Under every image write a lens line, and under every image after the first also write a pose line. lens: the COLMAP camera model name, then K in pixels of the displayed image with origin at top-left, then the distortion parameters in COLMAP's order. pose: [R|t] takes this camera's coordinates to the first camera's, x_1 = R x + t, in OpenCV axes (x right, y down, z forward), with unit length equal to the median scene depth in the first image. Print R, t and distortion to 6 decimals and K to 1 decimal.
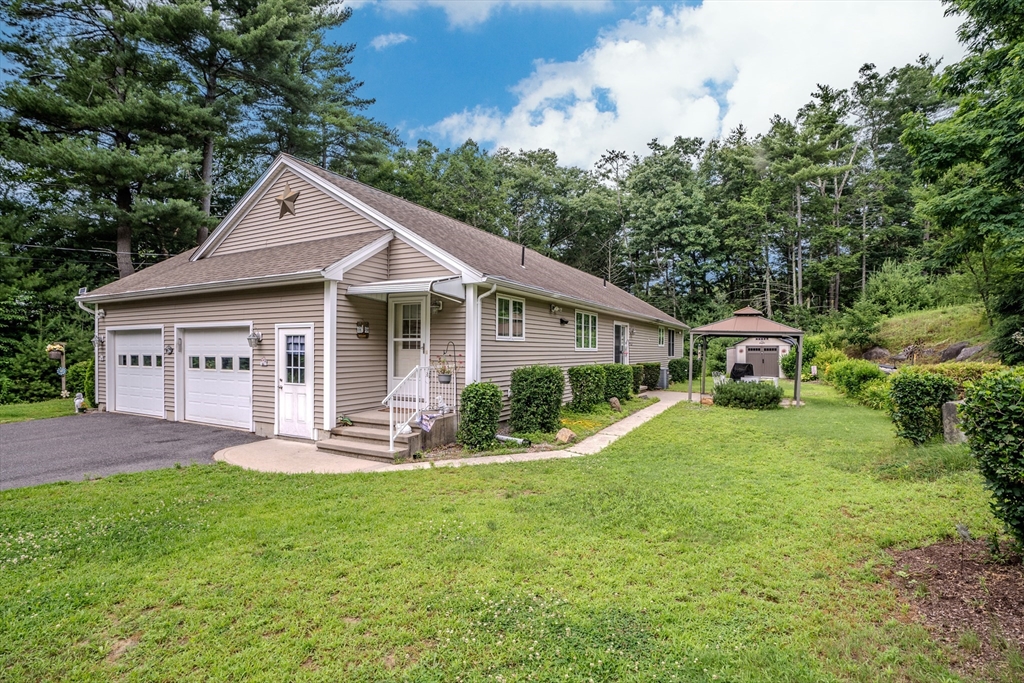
lens RADIAL K [[509.8, 0, 513.4], [0, 509.8, 360.5], [0, 0, 1]] dist [-0.029604, 0.000153]
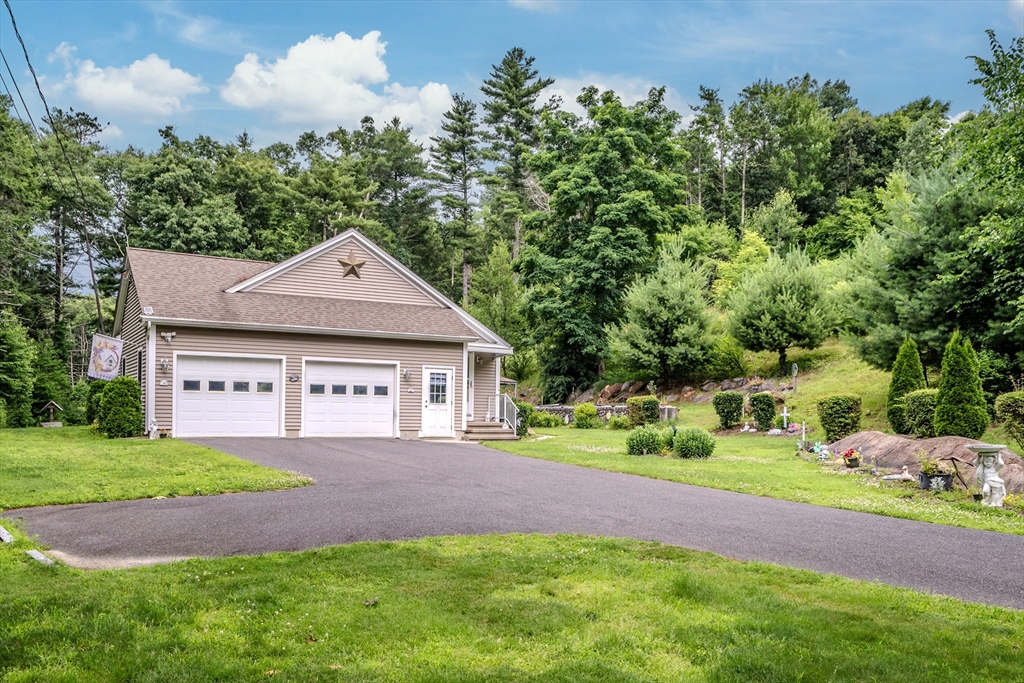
lens RADIAL K [[871.6, 0, 511.1], [0, 871.6, 405.3], [0, 0, 1]] dist [0.005851, 0.008761]
pose [[0.513269, 0.012661, 0.858134, -0.684106], [0.009392, 0.999748, -0.020368, 0.027989], [-0.858176, 0.018514, 0.513021, -0.152382]]
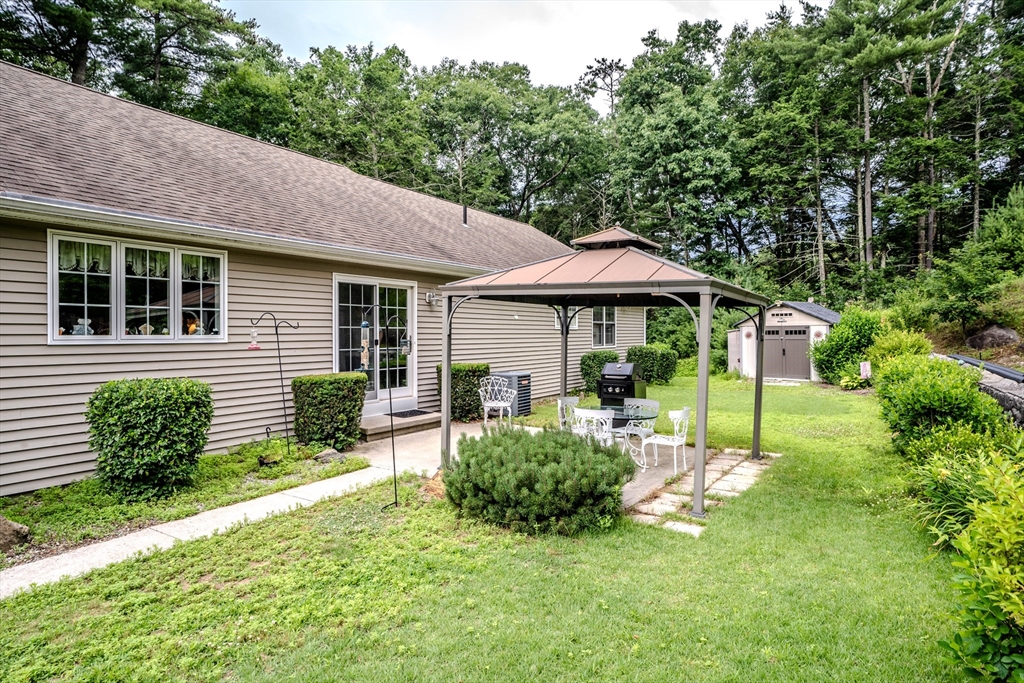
lens RADIAL K [[576.7, 0, 512.0], [0, 576.7, 341.5], [0, 0, 1]] dist [0.001811, 0.001299]
pose [[0.996576, -0.006990, -0.082389, 0.171865], [0.006302, 0.999943, -0.008604, -0.005454], [0.082445, 0.008056, 0.996563, 0.223112]]
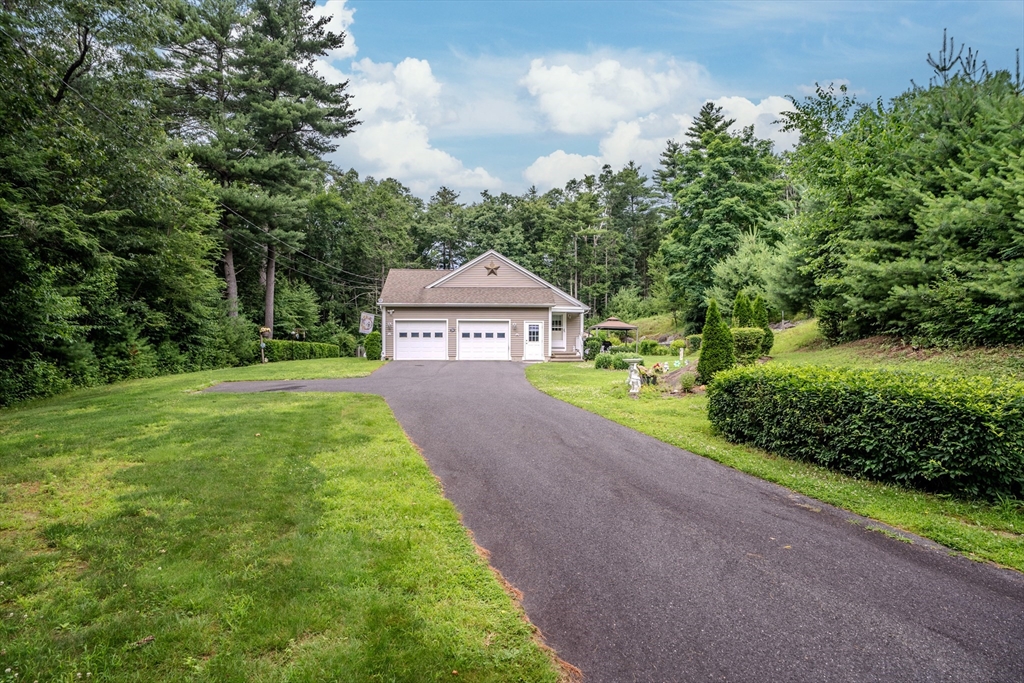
lens RADIAL K [[580.9, 0, 512.0], [0, 580.9, 341.5], [0, 0, 1]] dist [-0.026775, 0.000197]
pose [[0.845912, 0.004556, 0.533304, -0.589238], [0.013701, 0.999448, -0.030271, 0.036520], [-0.533147, 0.032913, 0.845382, -0.439389]]
